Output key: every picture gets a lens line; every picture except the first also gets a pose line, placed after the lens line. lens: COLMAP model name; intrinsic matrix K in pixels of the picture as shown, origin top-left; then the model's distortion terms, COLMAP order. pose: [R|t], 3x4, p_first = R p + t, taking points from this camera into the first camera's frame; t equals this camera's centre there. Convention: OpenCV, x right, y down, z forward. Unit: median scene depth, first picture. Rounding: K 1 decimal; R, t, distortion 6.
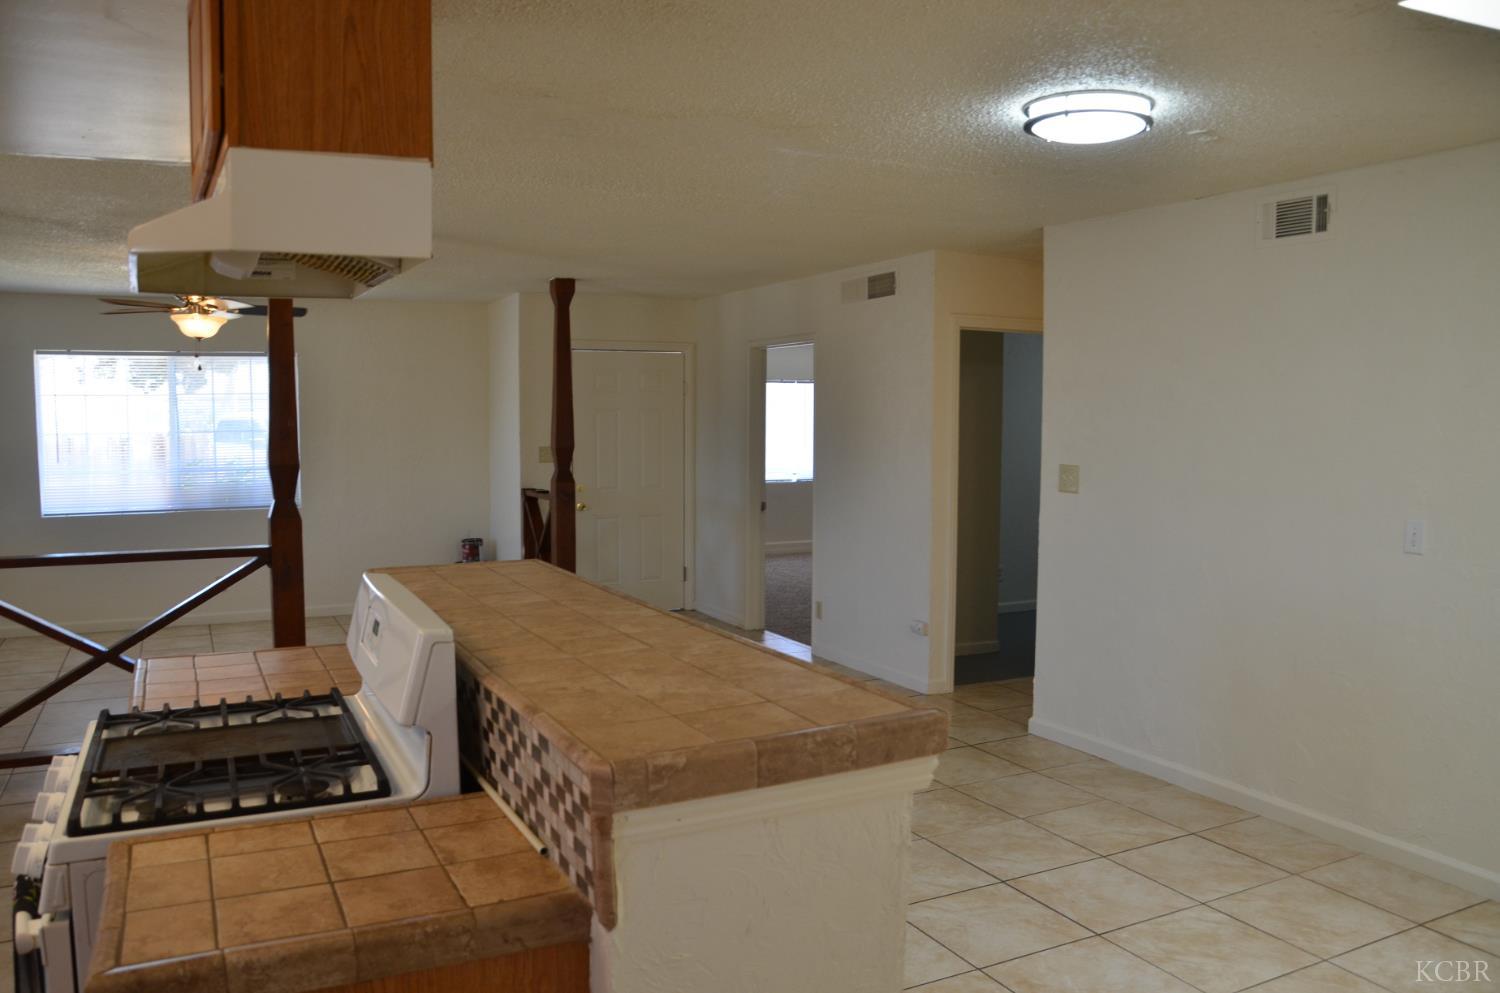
lens RADIAL K [[1151.2, 0, 757.2], [0, 1151.2, 517.5], [0, 0, 1]] dist [-0.163562, 0.110990]
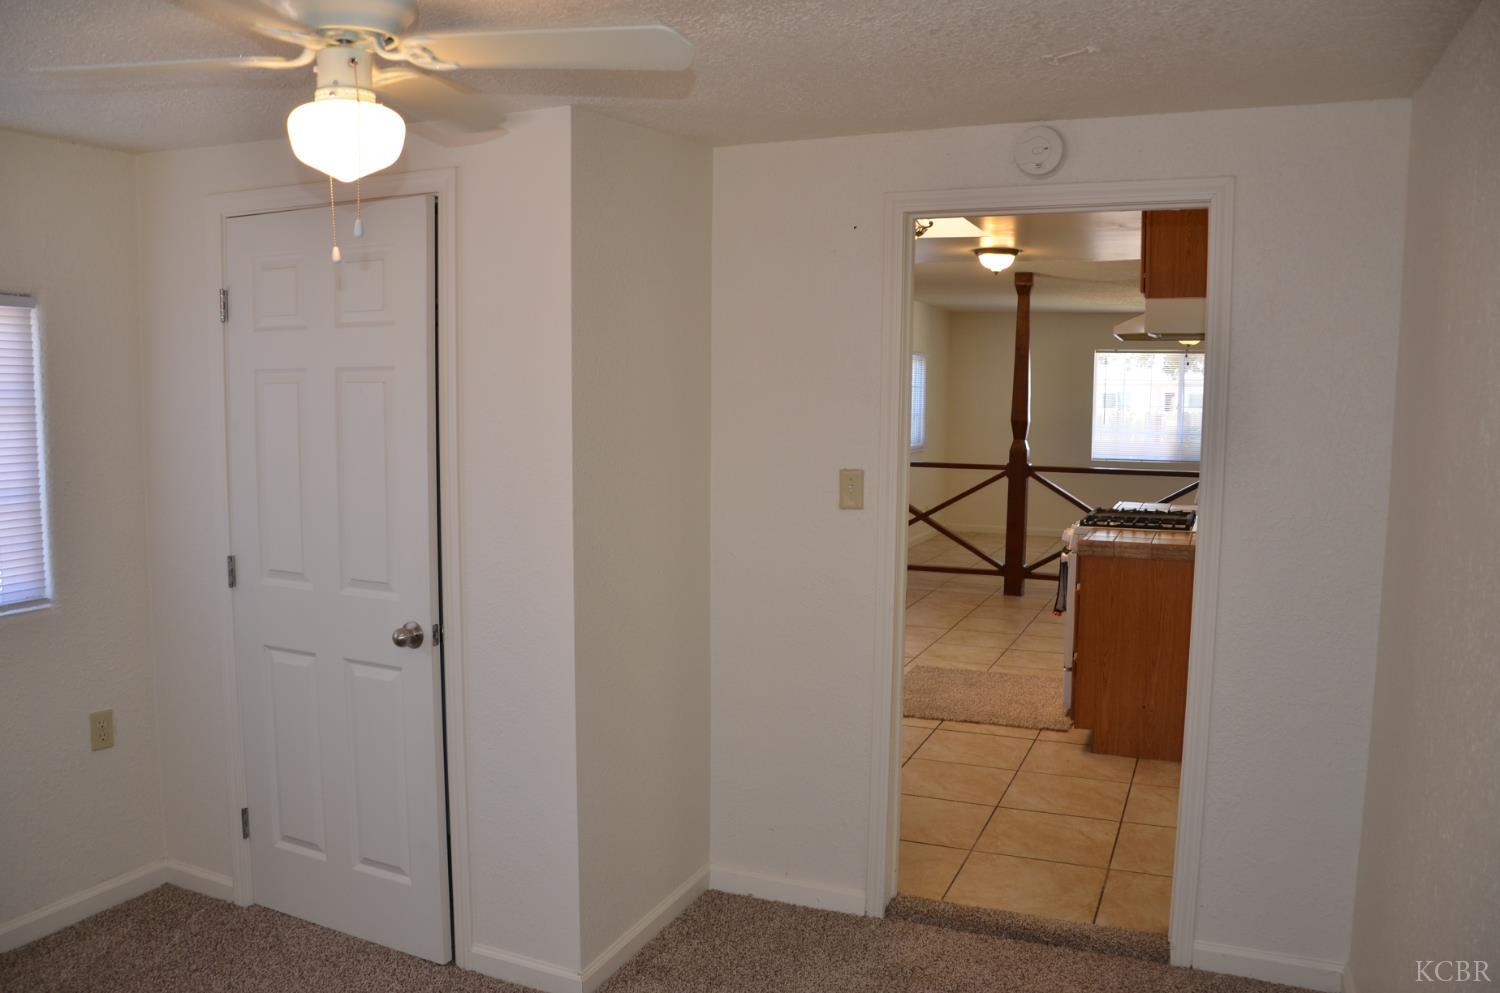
lens RADIAL K [[1151.2, 0, 757.2], [0, 1151.2, 517.5], [0, 0, 1]] dist [-0.163562, 0.110990]
pose [[0.641002, 0.084913, -0.762828, 1.086330], [-0.075749, 0.996008, 0.047218, 0.169430], [0.763792, 0.027517, 0.644875, -1.560985]]
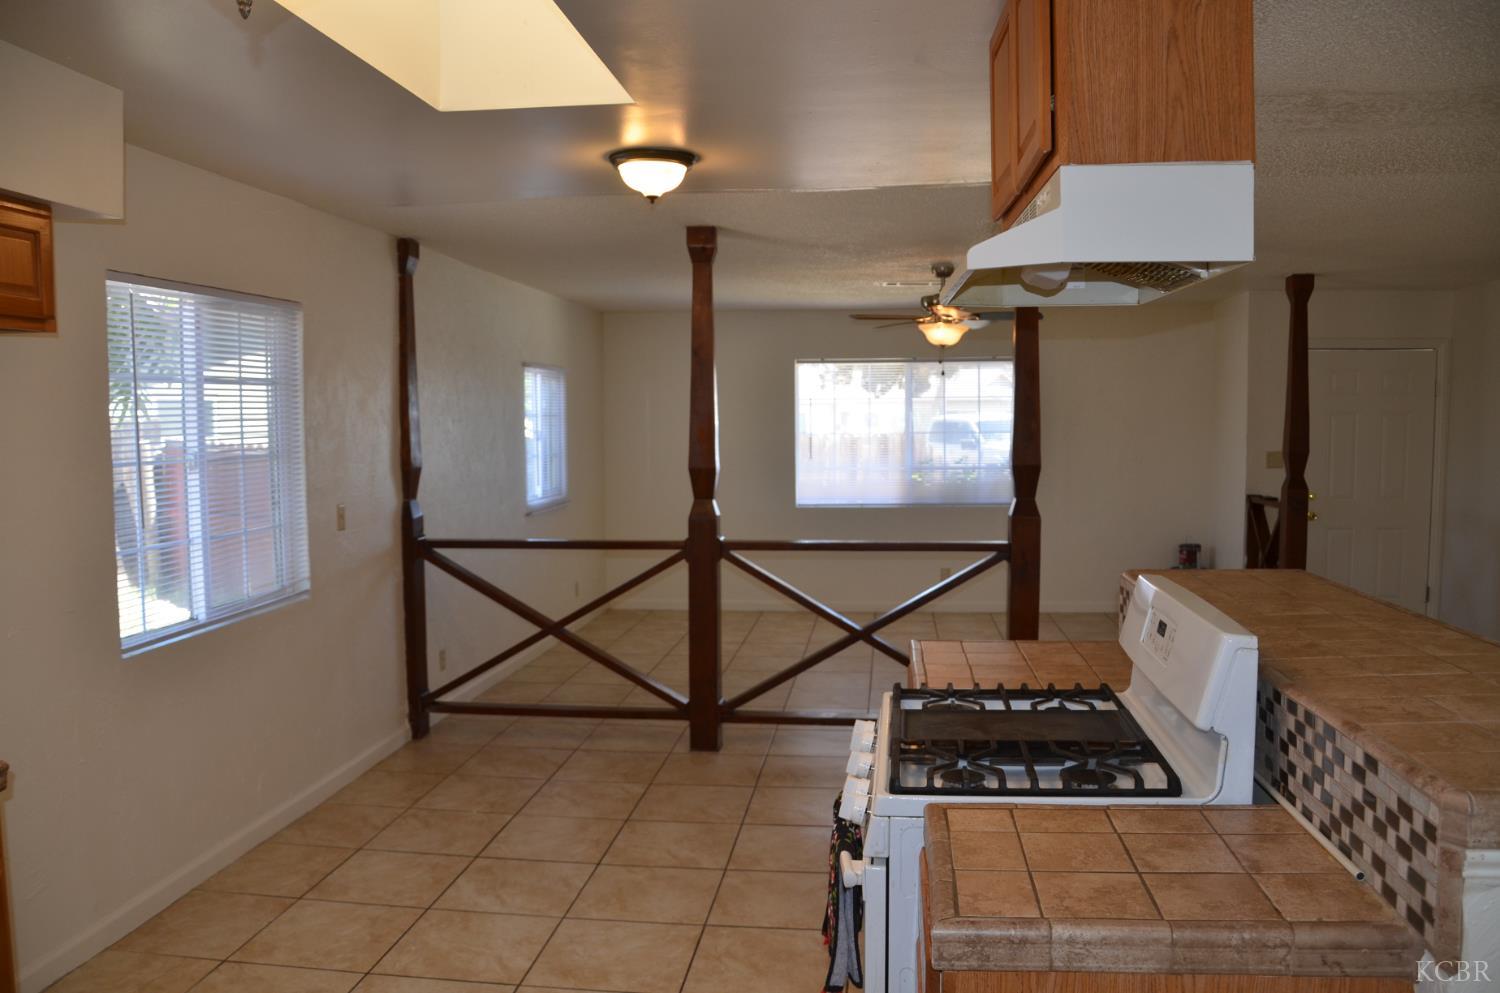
lens RADIAL K [[1151.2, 0, 757.2], [0, 1151.2, 517.5], [0, 0, 1]] dist [-0.163562, 0.110990]
pose [[0.828227, 0.037715, -0.559122, -0.092663], [-0.038979, 0.999193, 0.009659, 0.002908], [0.559035, 0.013794, 0.829029, -0.049473]]
